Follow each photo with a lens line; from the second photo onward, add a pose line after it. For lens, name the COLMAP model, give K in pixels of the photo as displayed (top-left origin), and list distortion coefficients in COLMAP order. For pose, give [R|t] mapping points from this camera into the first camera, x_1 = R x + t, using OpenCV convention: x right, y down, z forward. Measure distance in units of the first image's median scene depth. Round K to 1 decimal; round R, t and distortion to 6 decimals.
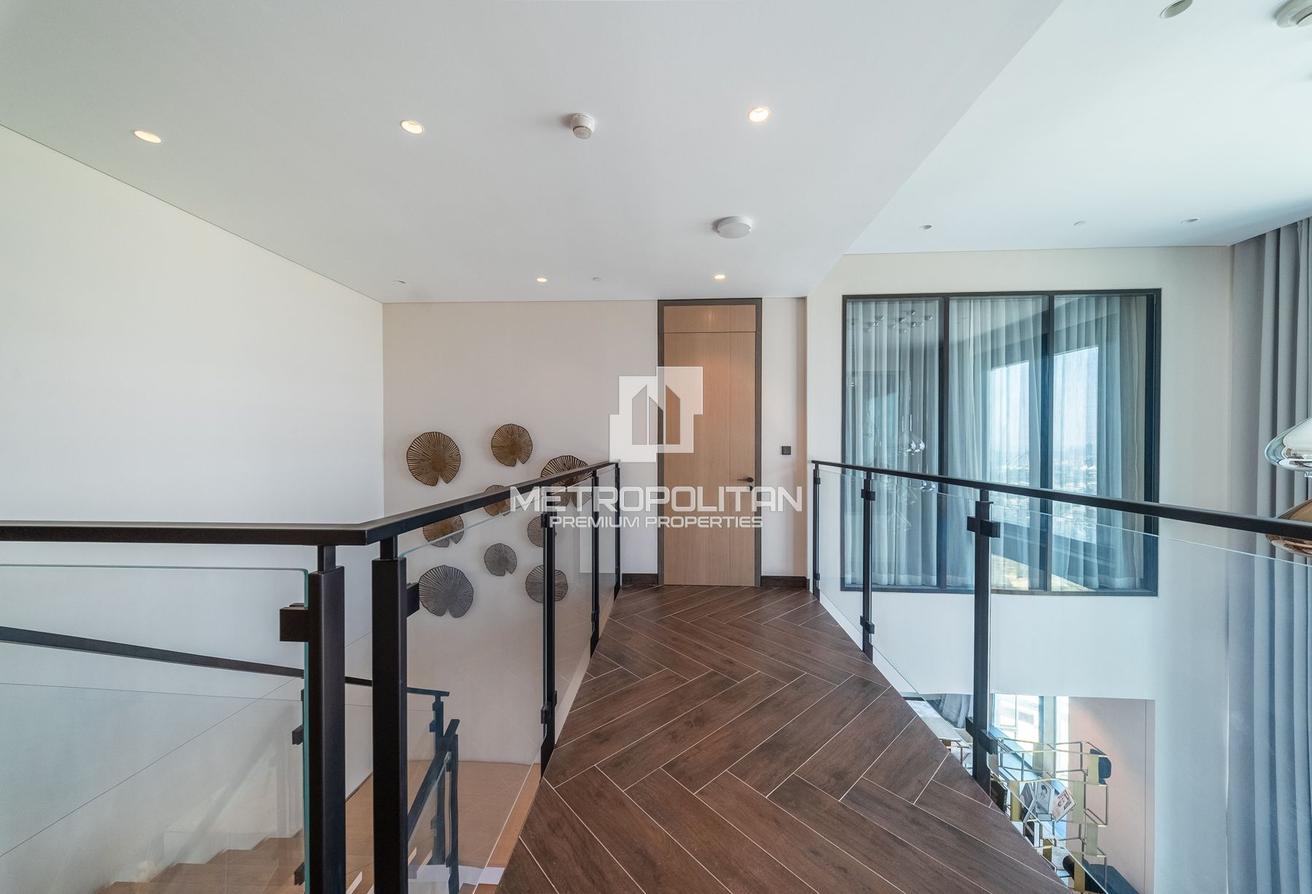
lens RADIAL K [[456.6, 0, 656.8], [0, 456.6, 446.0], [0, 0, 1]] dist [0.000009, -0.001314]
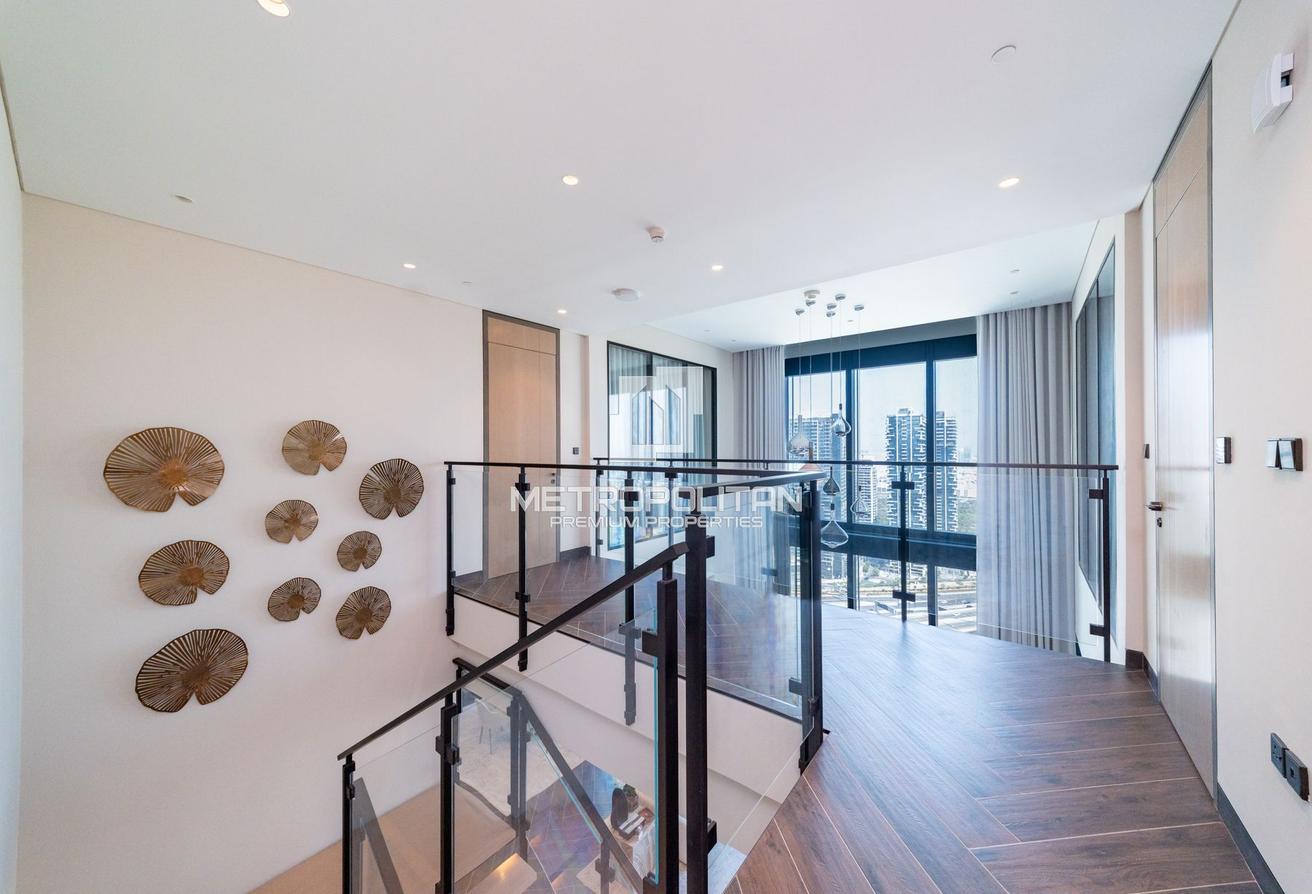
lens RADIAL K [[456.6, 0, 661.9], [0, 456.6, 444.0], [0, 0, 1]] dist [0.000009, -0.001314]
pose [[0.564892, 0.003986, 0.825155, -0.631472], [0.000883, 0.999985, -0.005435, -0.003742], [-0.825165, 0.003799, 0.564880, 0.065315]]
